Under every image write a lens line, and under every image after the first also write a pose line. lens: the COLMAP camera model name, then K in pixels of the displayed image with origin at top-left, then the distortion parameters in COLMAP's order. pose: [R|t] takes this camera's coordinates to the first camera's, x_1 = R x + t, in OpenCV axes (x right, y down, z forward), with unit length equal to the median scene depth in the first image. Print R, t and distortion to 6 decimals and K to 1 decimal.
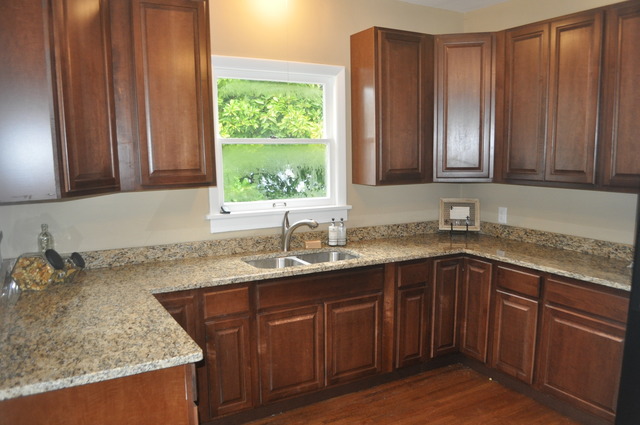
lens RADIAL K [[495.7, 0, 321.1], [0, 495.7, 228.6], [0, 0, 1]] dist [-0.072412, -0.000147]
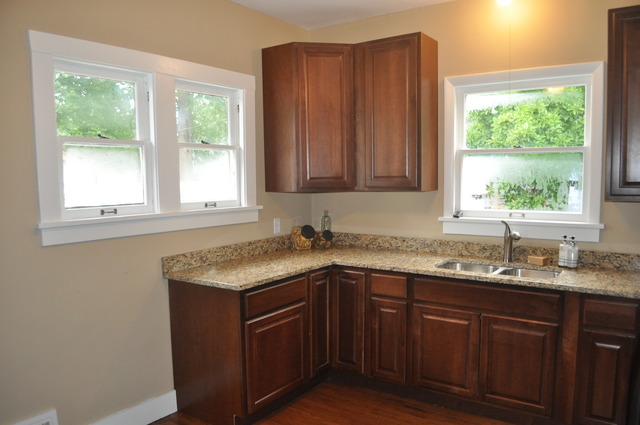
lens RADIAL K [[521.5, 0, 319.1], [0, 521.5, 235.7], [0, 0, 1]] dist [-0.075420, 0.001180]
pose [[0.437848, 0.120494, -0.890938, 0.739238], [-0.117942, 0.990112, 0.075945, -0.043837], [0.891279, 0.071826, 0.447730, 0.219909]]
